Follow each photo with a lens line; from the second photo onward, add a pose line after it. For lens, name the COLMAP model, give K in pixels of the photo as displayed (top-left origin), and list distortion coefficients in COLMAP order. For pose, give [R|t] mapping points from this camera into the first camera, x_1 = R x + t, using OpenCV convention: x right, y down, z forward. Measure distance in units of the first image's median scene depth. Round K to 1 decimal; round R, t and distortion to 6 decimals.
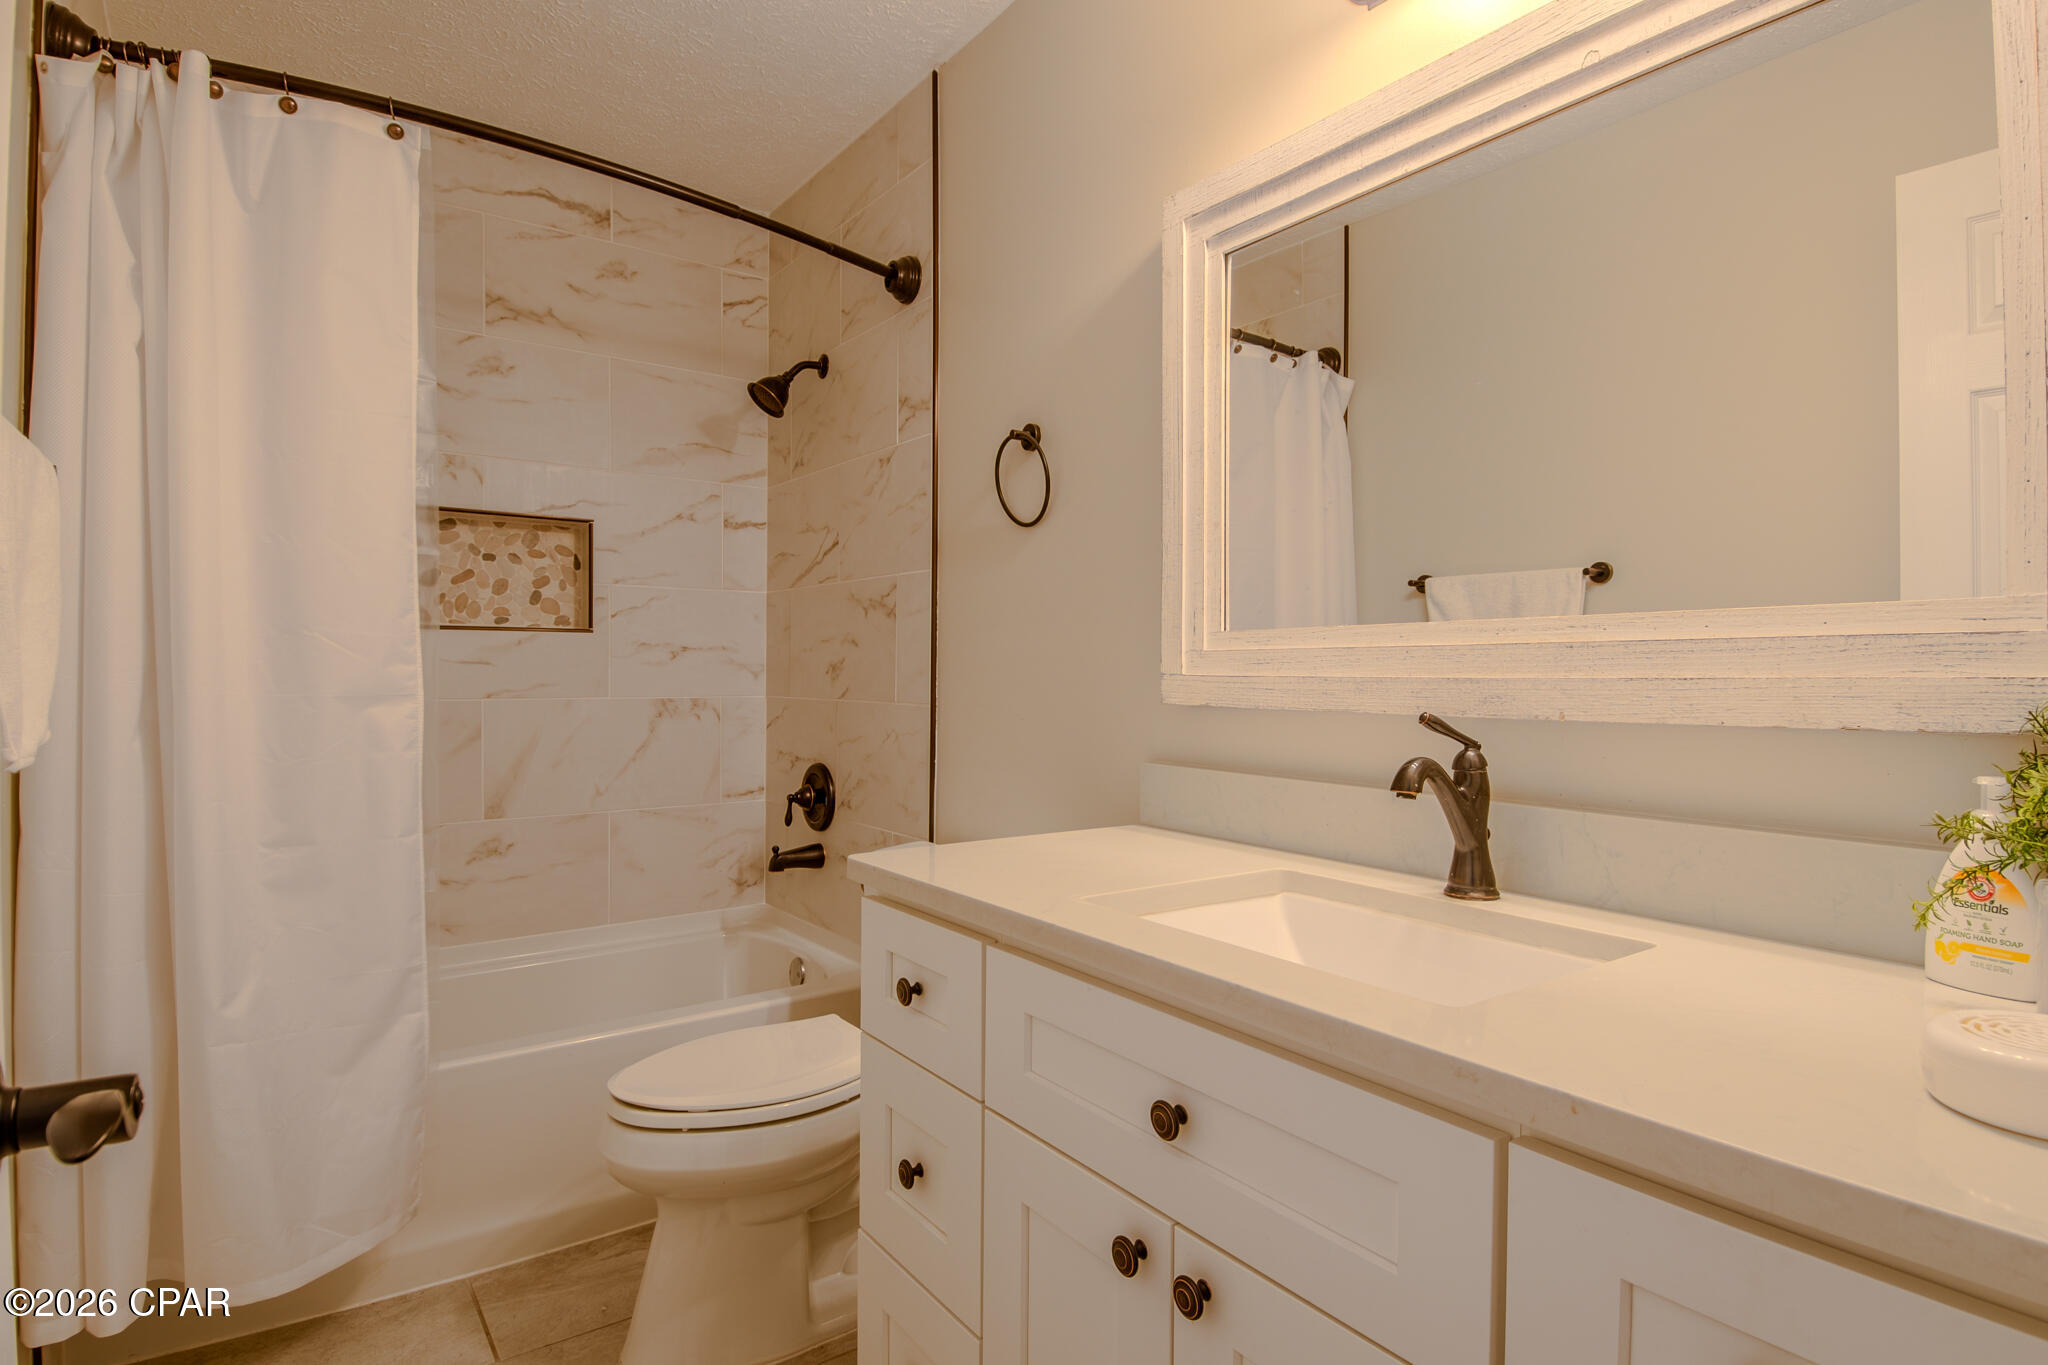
lens RADIAL K [[1061.9, 0, 1026.1], [0, 1061.9, 677.8], [0, 0, 1]] dist [0.049384, -0.053895]
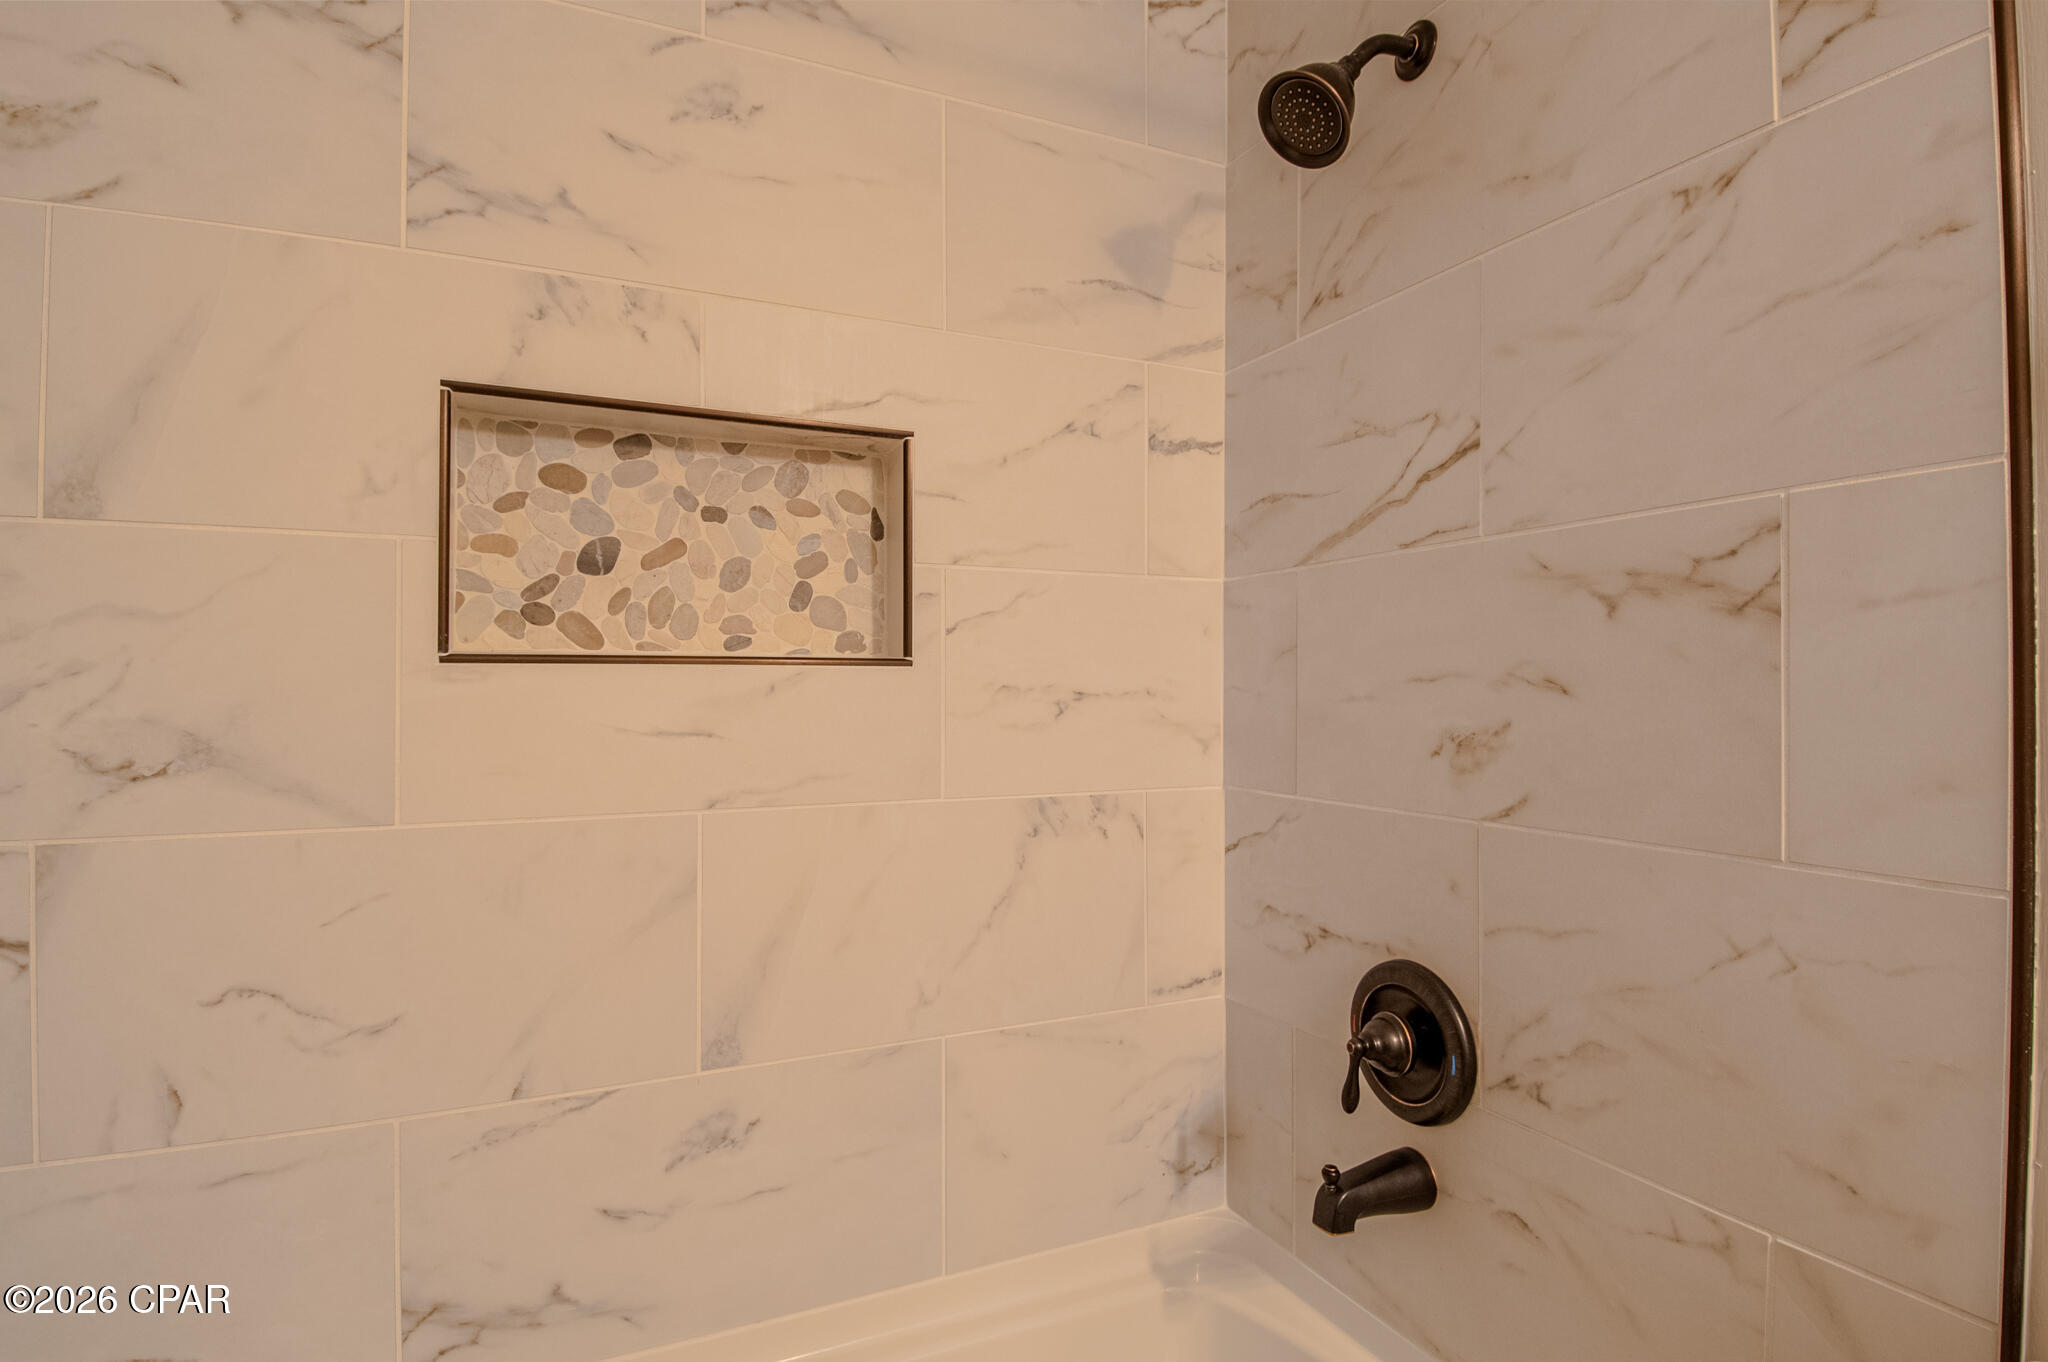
lens RADIAL K [[1061.9, 0, 1026.1], [0, 1061.9, 676.3], [0, 0, 1]] dist [0.049384, -0.053895]
pose [[0.980985, -0.007961, -0.193918, -0.260359], [0.004151, 0.999790, -0.020048, -0.027495], [0.194037, 0.018862, 0.980813, 0.536670]]
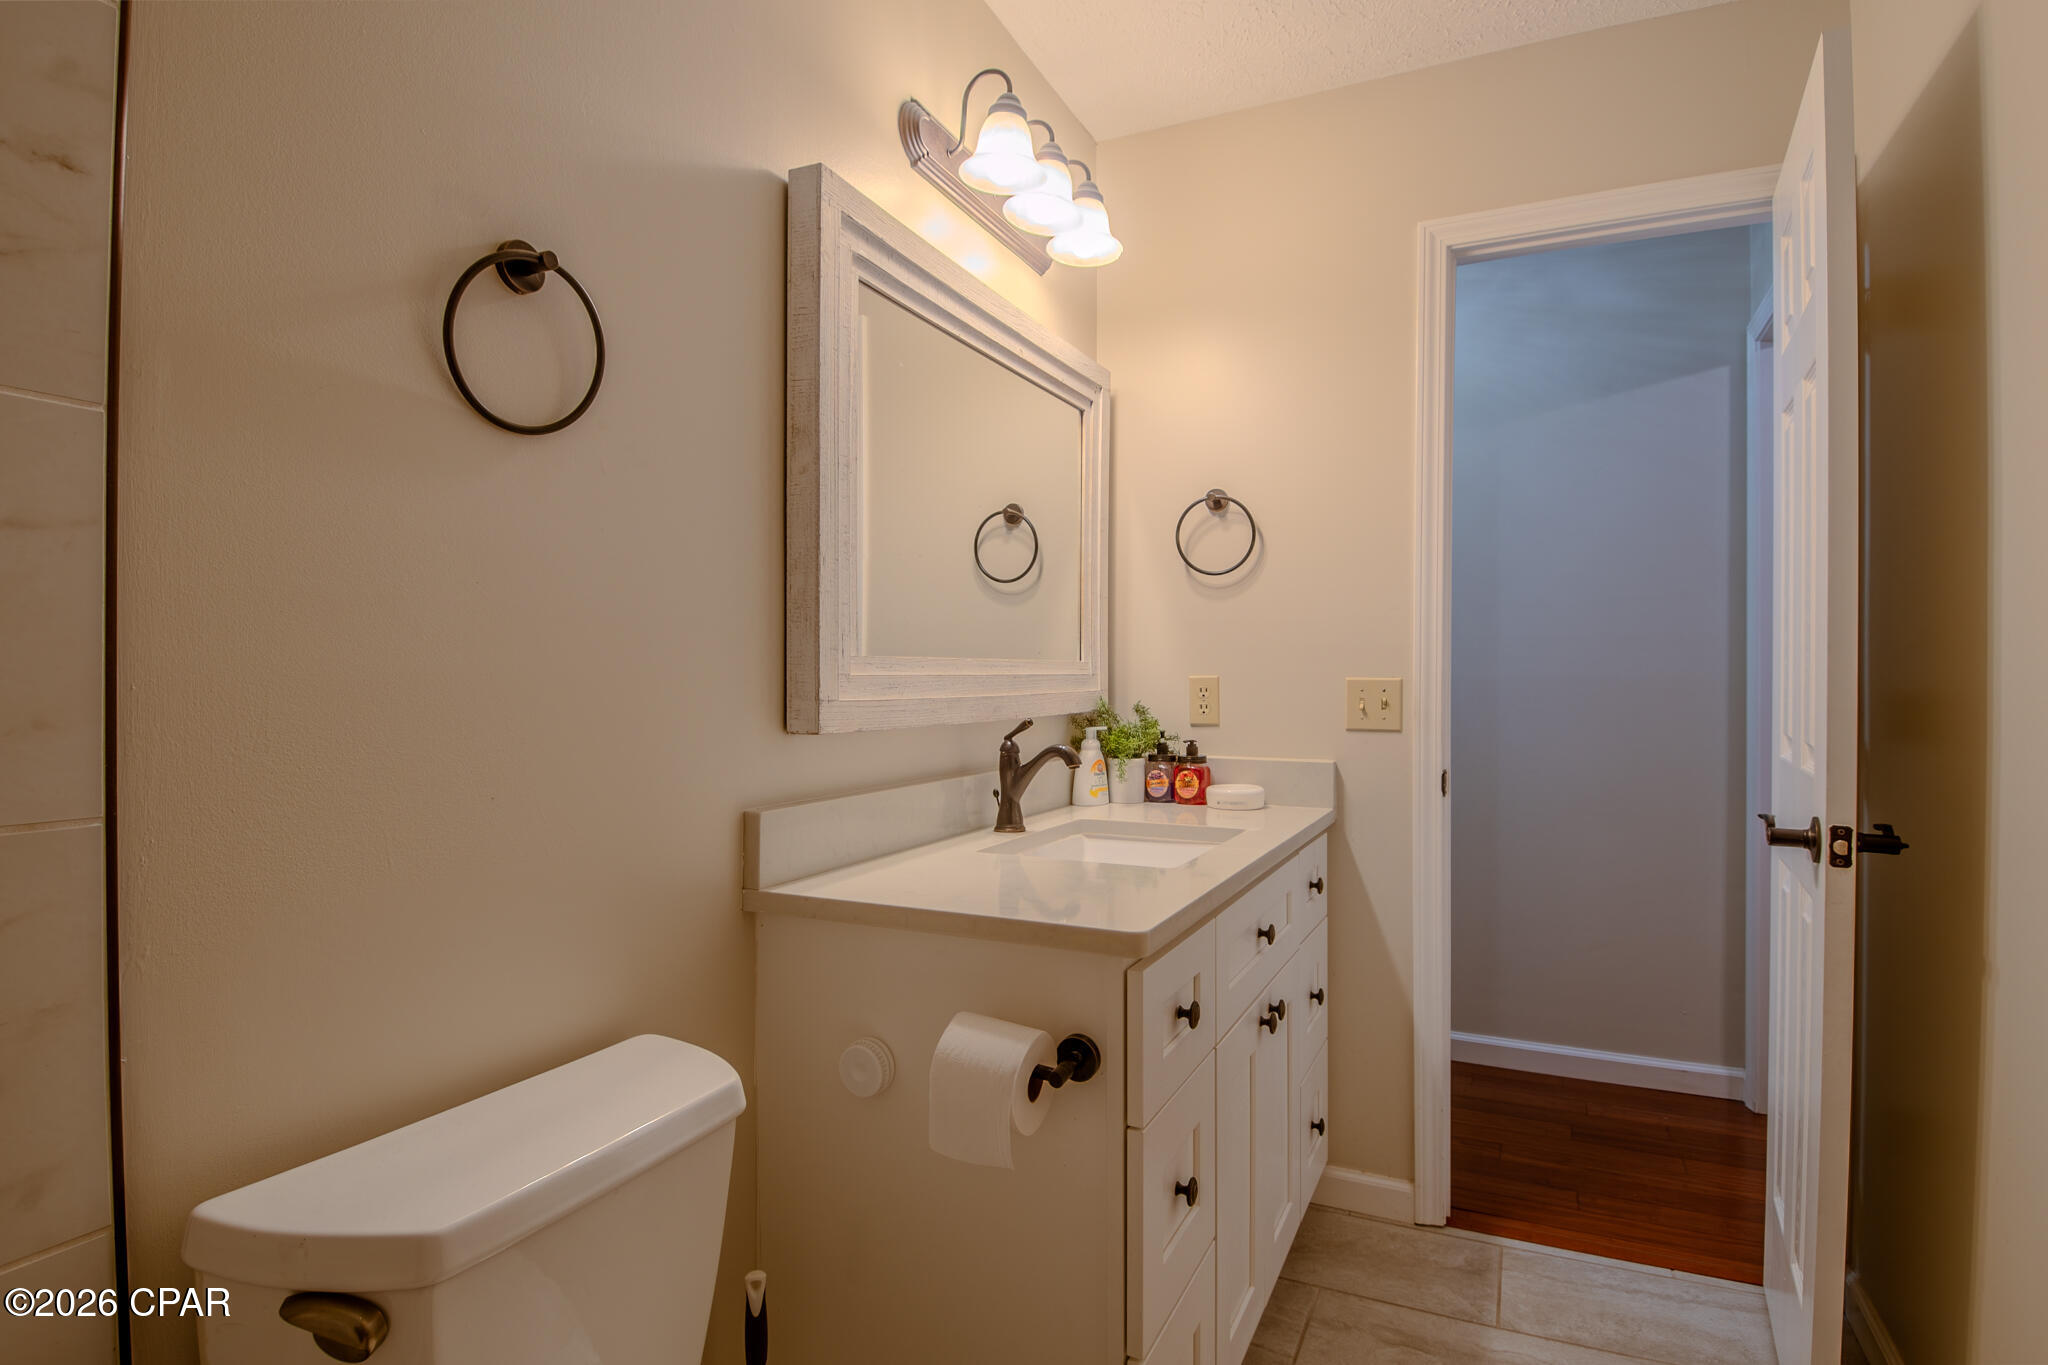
lens RADIAL K [[1061.9, 0, 1026.1], [0, 1061.9, 677.8], [0, 0, 1]] dist [0.049384, -0.053895]
pose [[-0.485209, -0.009895, 0.874342, -1.826971], [-0.003909, 0.999951, 0.009147, -0.077810], [-0.874389, 0.001020, -0.485224, 3.202400]]
